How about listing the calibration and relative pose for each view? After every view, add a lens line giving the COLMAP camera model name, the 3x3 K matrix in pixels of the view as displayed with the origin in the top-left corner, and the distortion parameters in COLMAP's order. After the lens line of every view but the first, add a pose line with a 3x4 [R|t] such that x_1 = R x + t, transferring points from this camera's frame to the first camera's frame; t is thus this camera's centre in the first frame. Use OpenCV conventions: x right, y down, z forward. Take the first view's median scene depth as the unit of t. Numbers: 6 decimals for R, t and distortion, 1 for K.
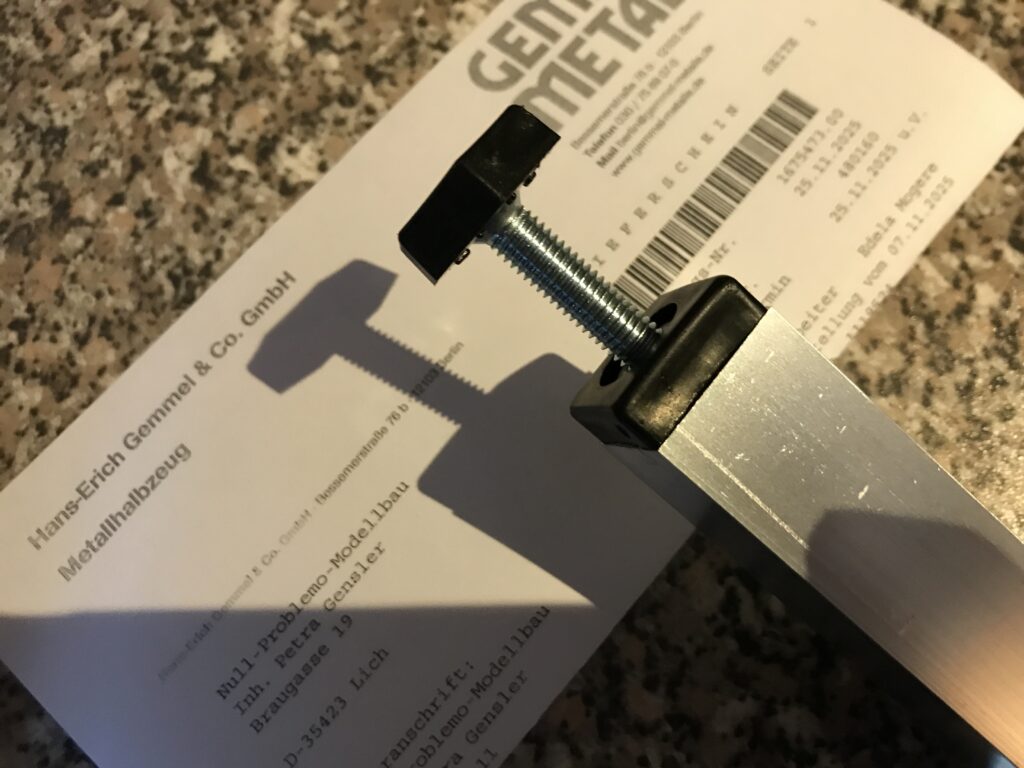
lens RADIAL K [[849.6, 0, 512.0], [0, 849.6, 384.0], [0, 0, 1]] dist [-0.012049, 0.045366]
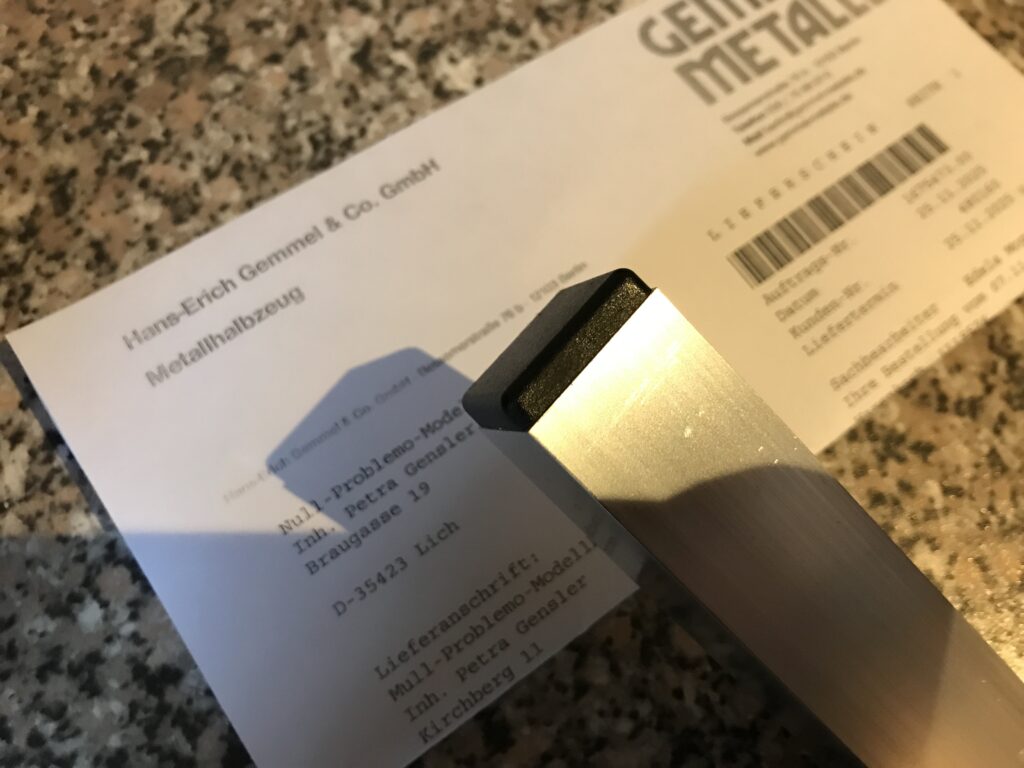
lens RADIAL K [[849.6, 0, 512.0], [0, 849.6, 384.0], [0, 0, 1]] dist [-0.012049, 0.045366]
pose [[0.966551, 0.251353, 0.050991, -0.153229], [-0.246804, 0.965620, -0.081638, 0.187415], [-0.069758, 0.066322, 0.995357, -0.013066]]
